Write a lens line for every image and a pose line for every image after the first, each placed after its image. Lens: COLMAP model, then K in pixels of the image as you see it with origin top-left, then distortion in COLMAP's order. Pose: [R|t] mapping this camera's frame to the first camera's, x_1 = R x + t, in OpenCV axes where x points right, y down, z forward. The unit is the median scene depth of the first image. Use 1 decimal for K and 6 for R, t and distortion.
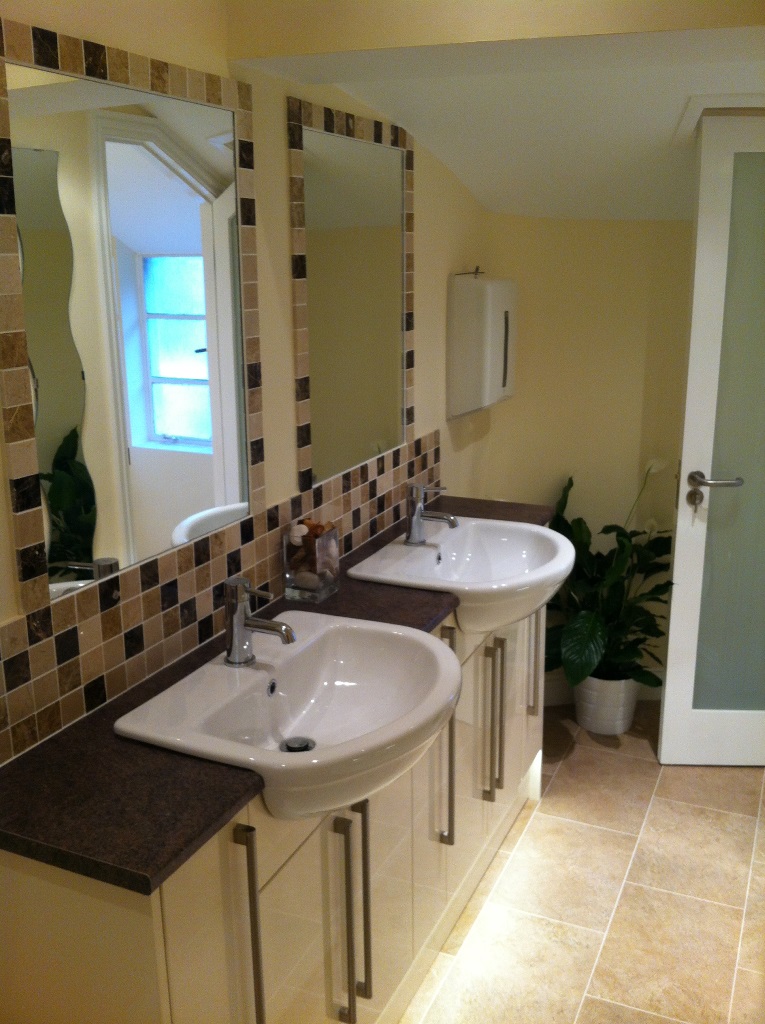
lens RADIAL K [[981.8, 0, 382.8], [0, 981.8, 496.2], [0, 0, 1]] dist [0.004229, 0.000162]
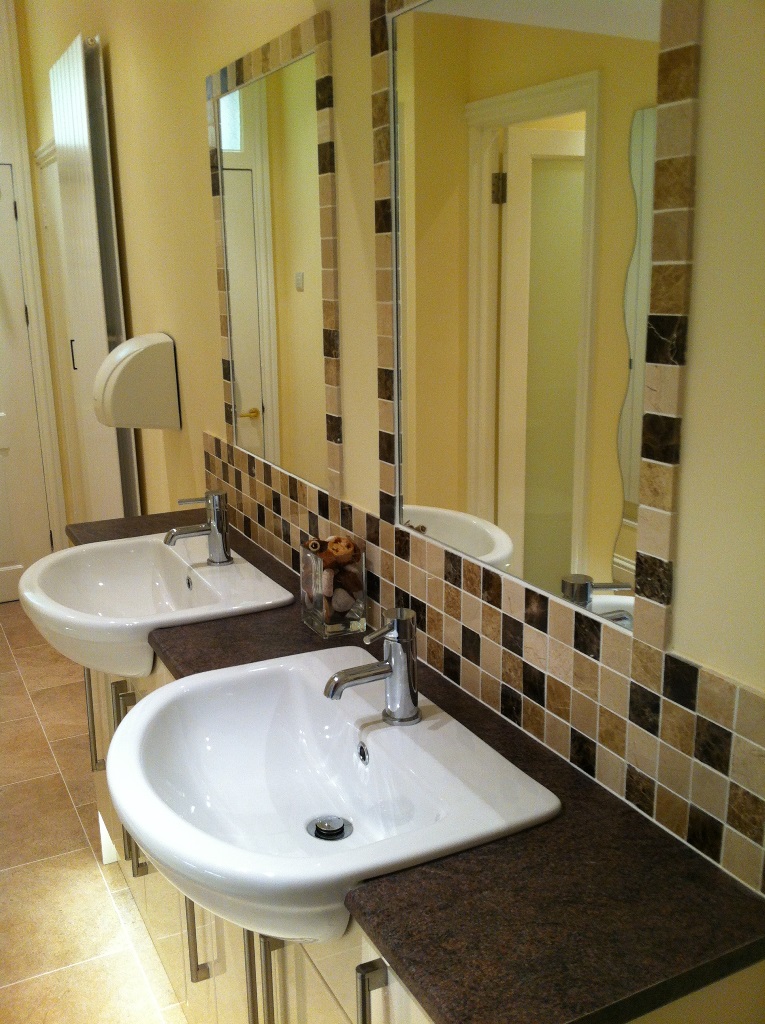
lens RADIAL K [[970.1, 0, 382.5], [0, 970.1, 512.0], [0, 0, 1]] dist [0.054147, -0.004871]
pose [[-0.604874, 0.154677, -0.781155, 0.490944], [-0.231899, 0.904223, 0.358613, -0.271569], [0.761807, 0.398064, -0.511072, 1.352960]]
